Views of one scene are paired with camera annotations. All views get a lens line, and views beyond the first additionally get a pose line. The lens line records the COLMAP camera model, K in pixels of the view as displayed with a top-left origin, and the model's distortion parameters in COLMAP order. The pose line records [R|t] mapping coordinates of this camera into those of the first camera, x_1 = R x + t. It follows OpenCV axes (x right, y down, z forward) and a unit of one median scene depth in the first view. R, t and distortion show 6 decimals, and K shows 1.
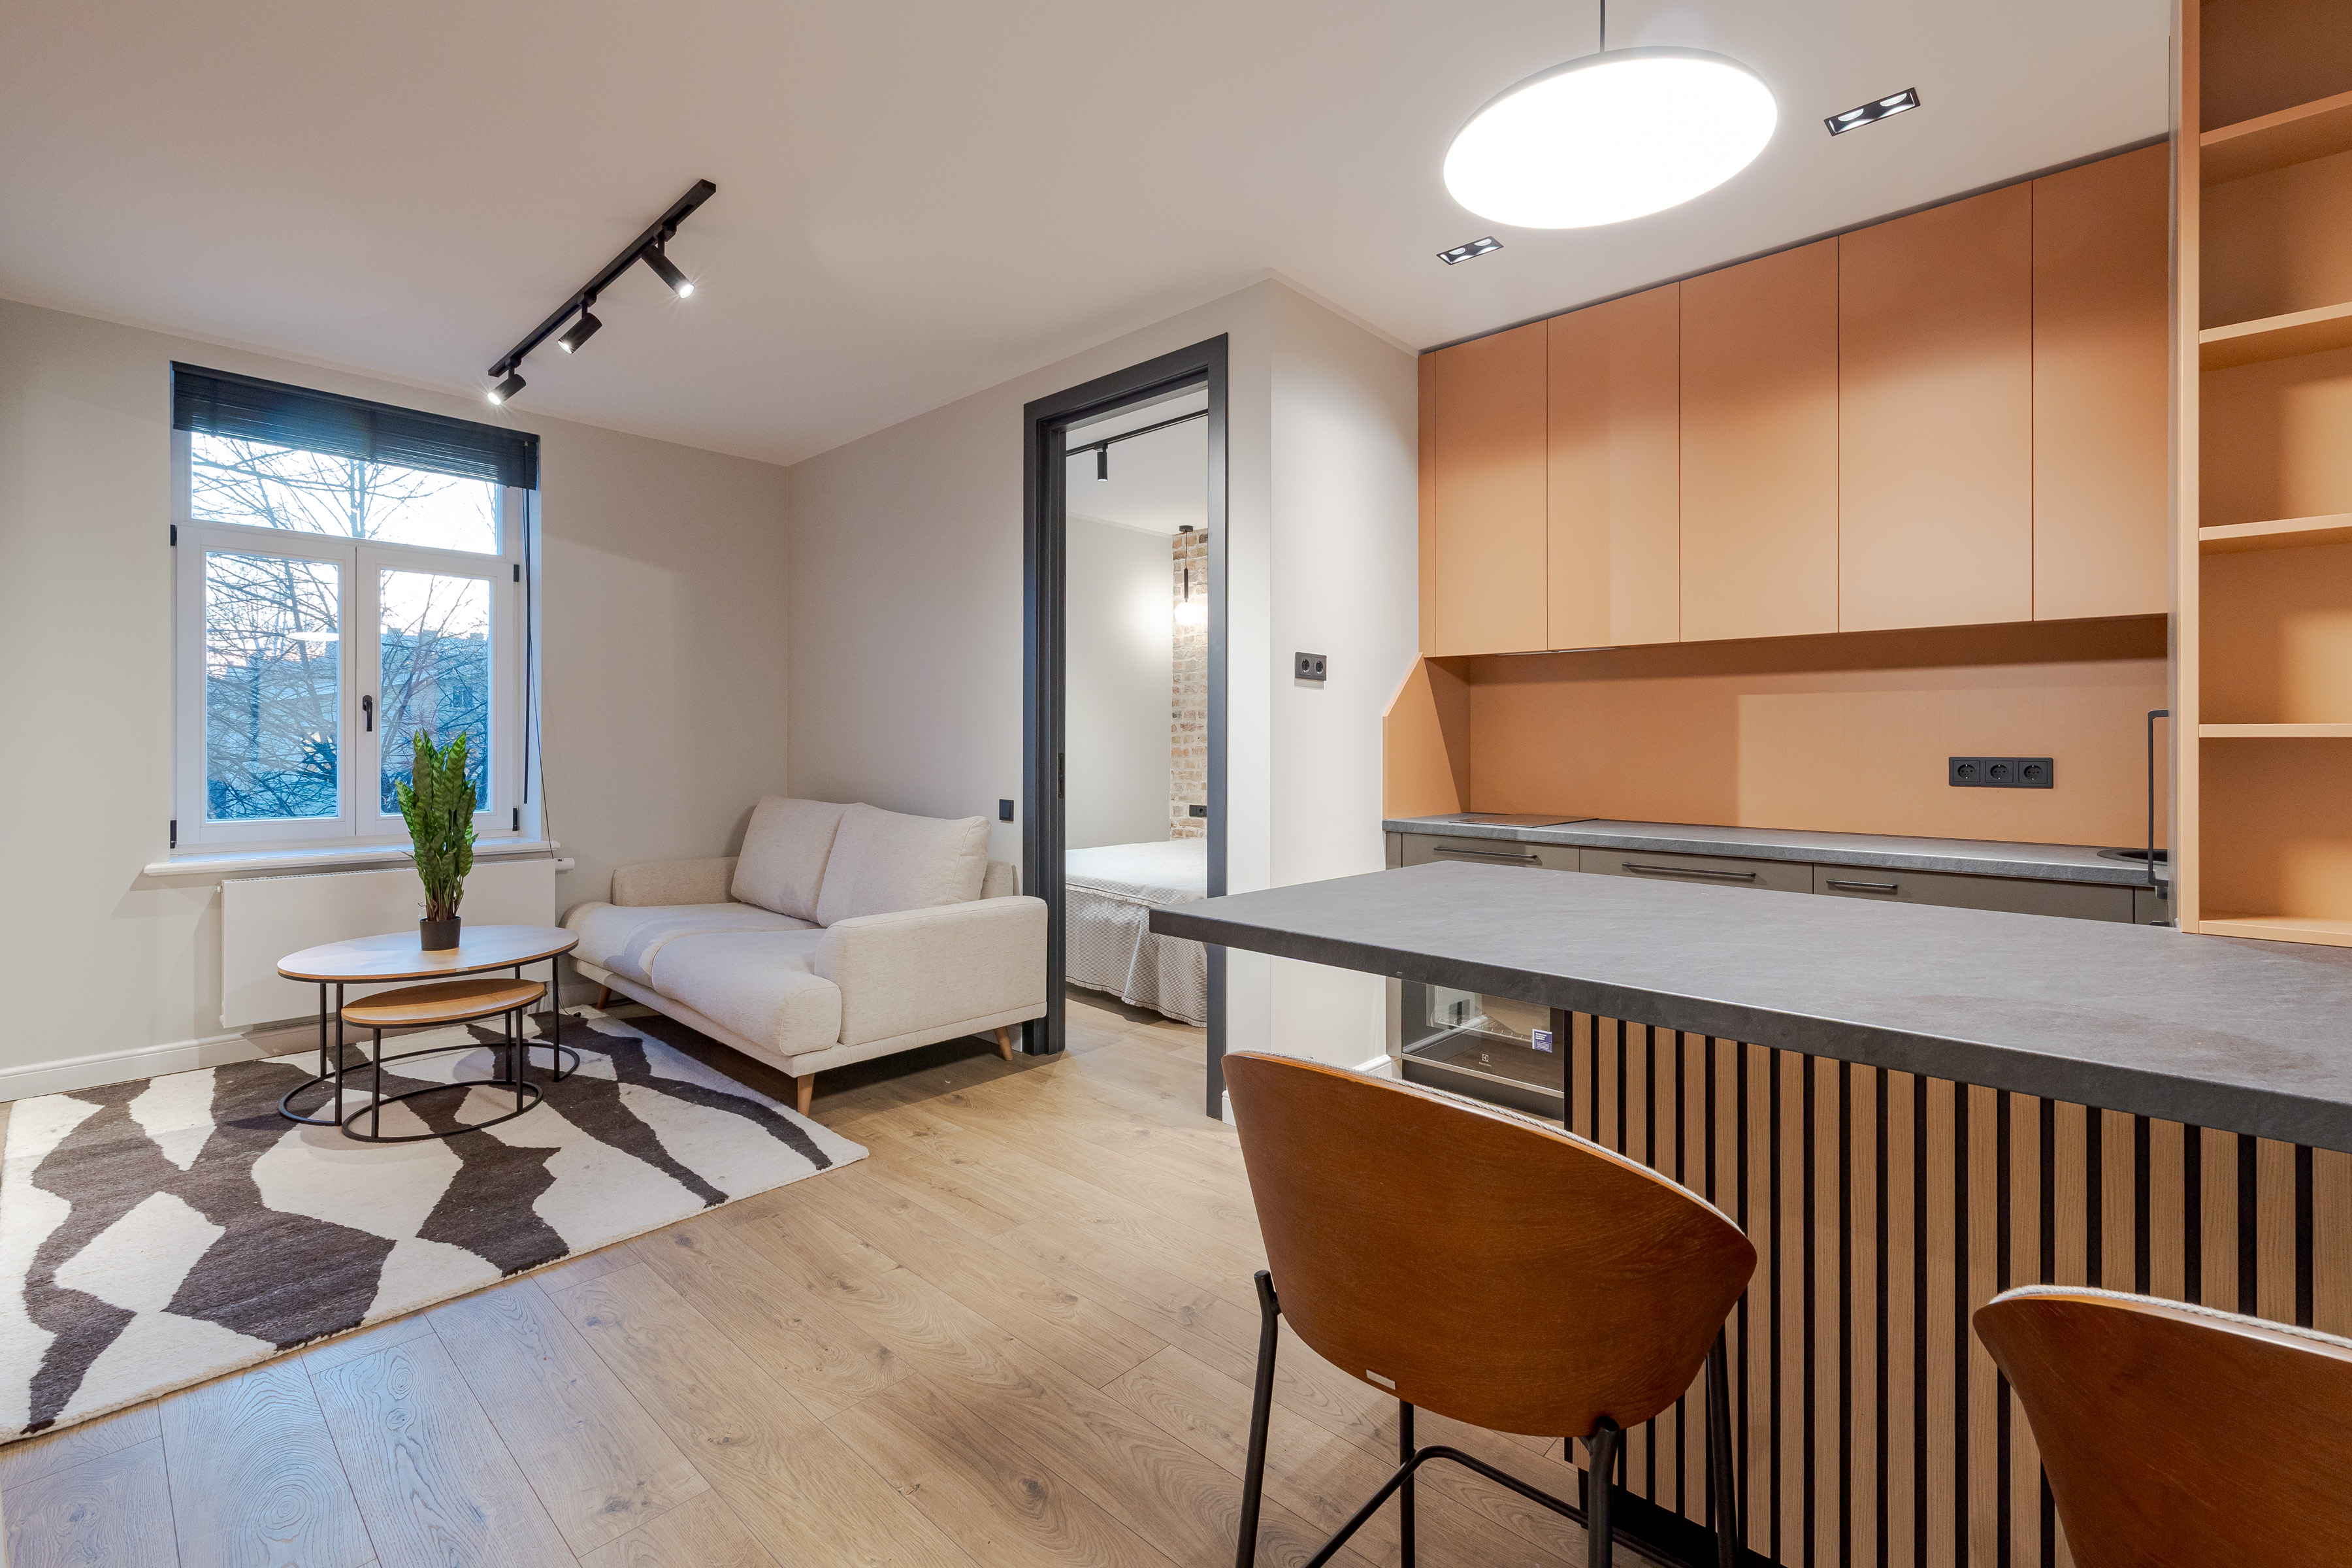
lens RADIAL K [[1025.2, 0, 1187.4], [0, 1025.2, 746.9], [0, 0, 1]] dist [0.000516, -0.000096]
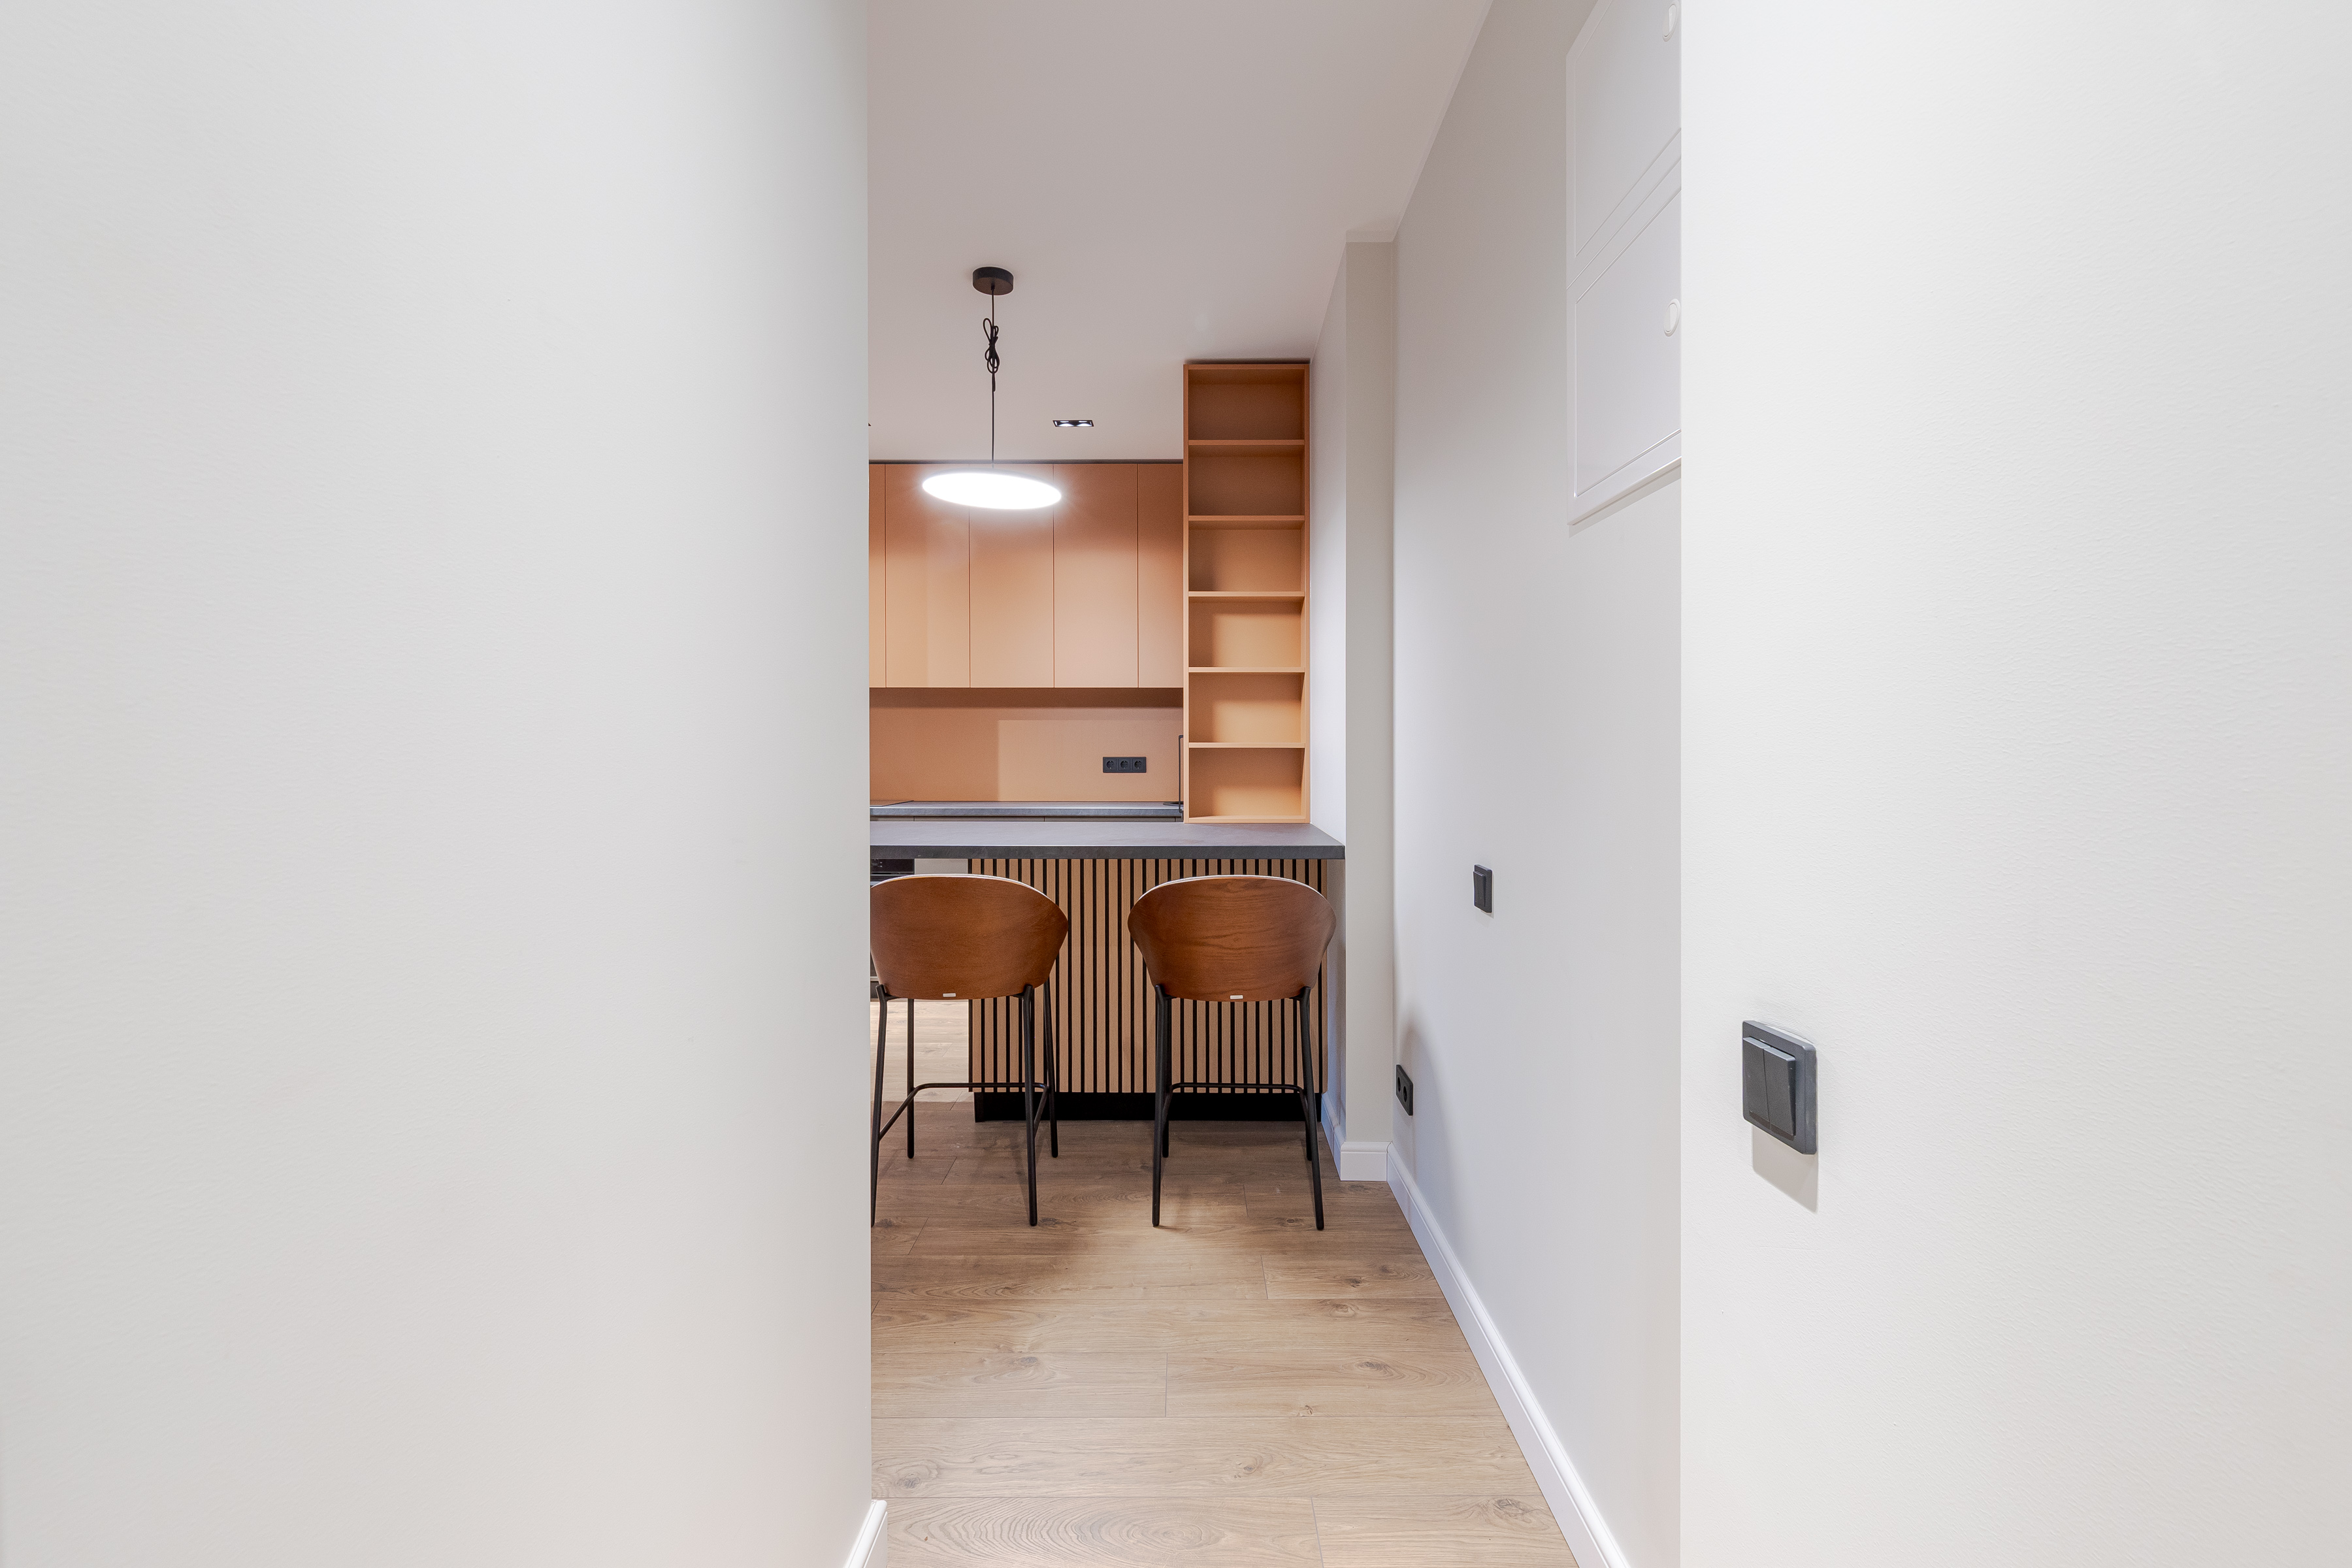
lens RADIAL K [[1025.2, 0, 1187.4], [0, 1025.2, 746.9], [0, 0, 1]] dist [0.000516, -0.000096]
pose [[0.736216, 0.003022, 0.676740, -0.726398], [0.001078, 0.999984, -0.005638, 0.003331], [-0.676746, 0.004880, 0.736201, -0.853308]]
